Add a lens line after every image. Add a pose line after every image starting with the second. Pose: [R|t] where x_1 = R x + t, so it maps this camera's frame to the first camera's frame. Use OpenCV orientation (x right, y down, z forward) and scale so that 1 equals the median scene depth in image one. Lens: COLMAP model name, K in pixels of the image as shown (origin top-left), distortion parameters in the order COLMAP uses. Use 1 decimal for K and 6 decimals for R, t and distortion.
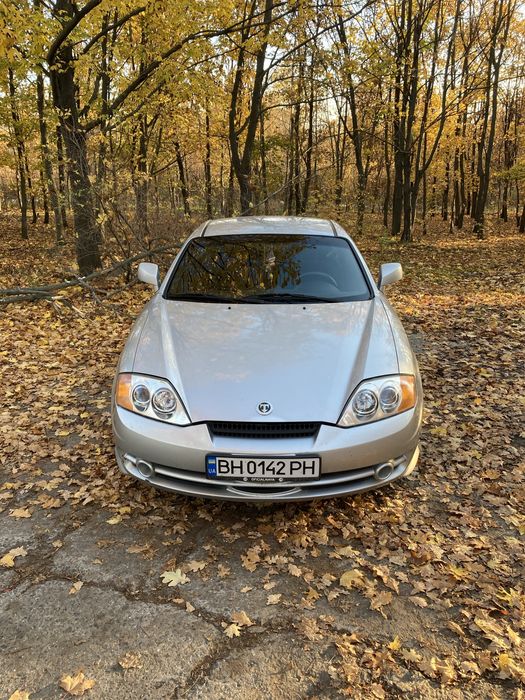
lens RADIAL K [[573.8, 0, 259.2], [0, 573.8, 350.6], [0, 0, 1]] dist [0.016731, -0.015226]
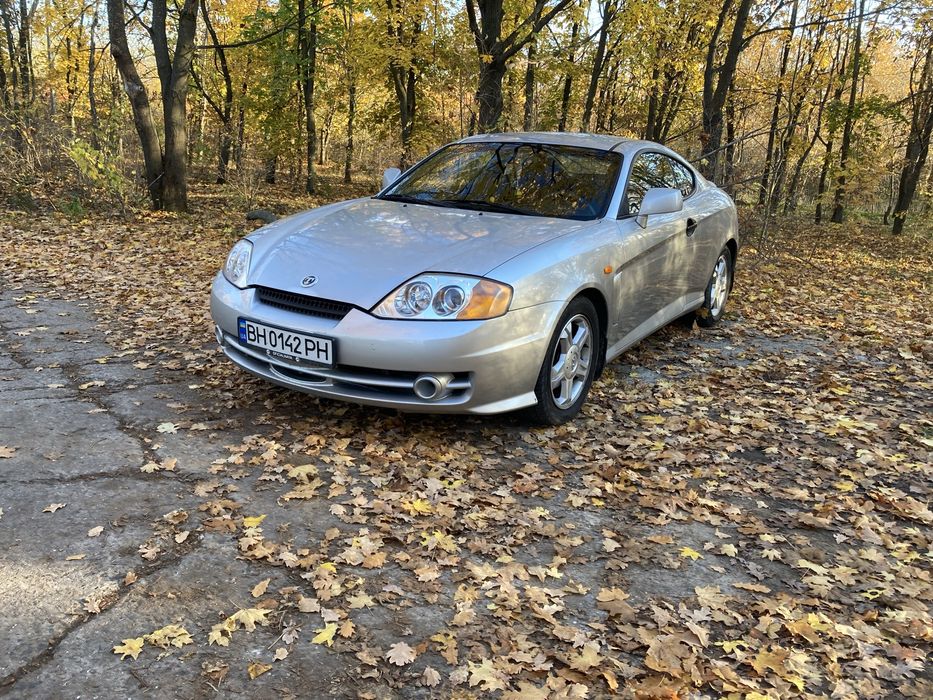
lens RADIAL K [[764.8, 0, 464.1], [0, 764.8, 348.2], [0, 0, 1]] dist [0.016731, -0.015226]
pose [[0.856231, 0.181114, -0.483804, 0.800544], [-0.210311, 0.977615, -0.006232, 0.158670], [0.471846, 0.107086, 0.875154, 0.095932]]
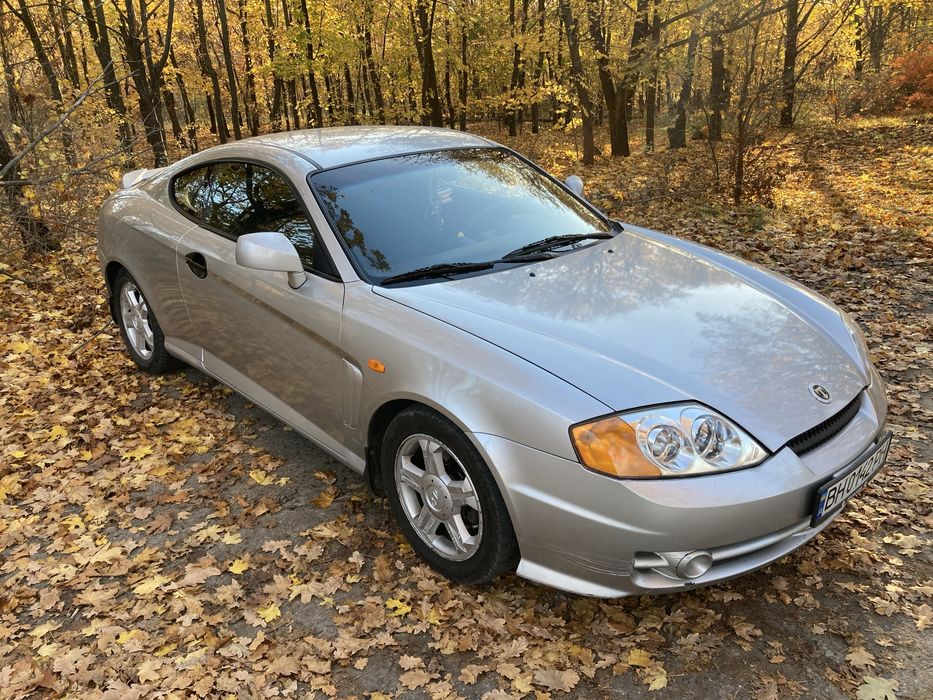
lens RADIAL K [[764.8, 0, 458.3], [0, 764.8, 365.0], [0, 0, 1]] dist [0.016731, -0.015226]
pose [[0.715545, -0.273889, 0.642635, -0.841950], [0.234758, 0.960712, 0.148060, -0.157686], [-0.657939, 0.044920, 0.751731, 0.613120]]
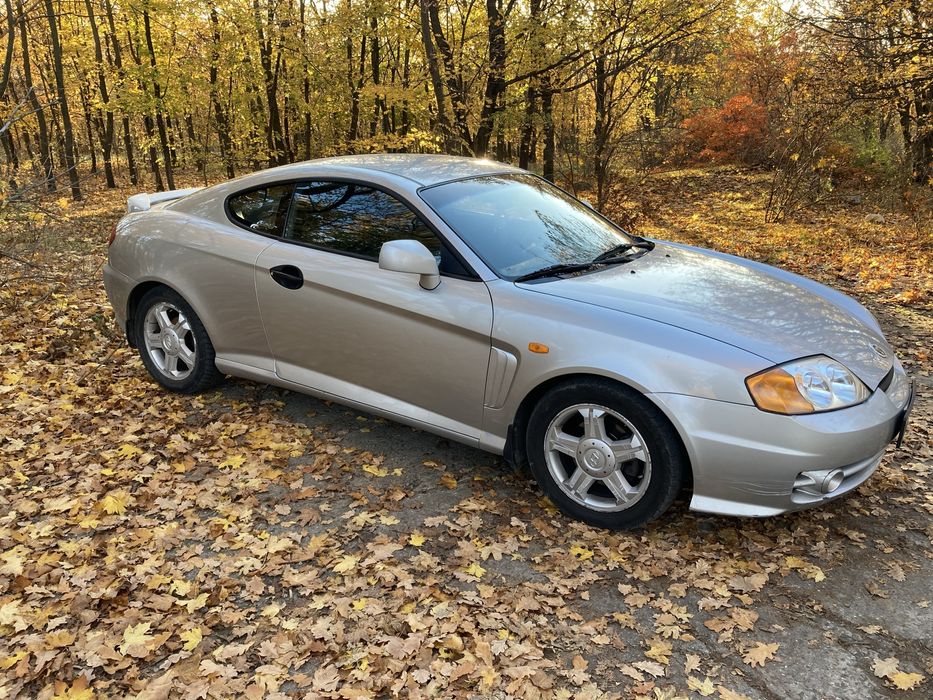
lens RADIAL K [[764.8, 0, 464.0], [0, 764.8, 357.1], [0, 0, 1]] dist [0.016731, -0.015226]
pose [[0.513184, -0.255699, 0.819305, -1.266470], [0.247422, 0.958139, 0.144052, -0.213155], [-0.821842, 0.128789, 0.554967, 0.873737]]
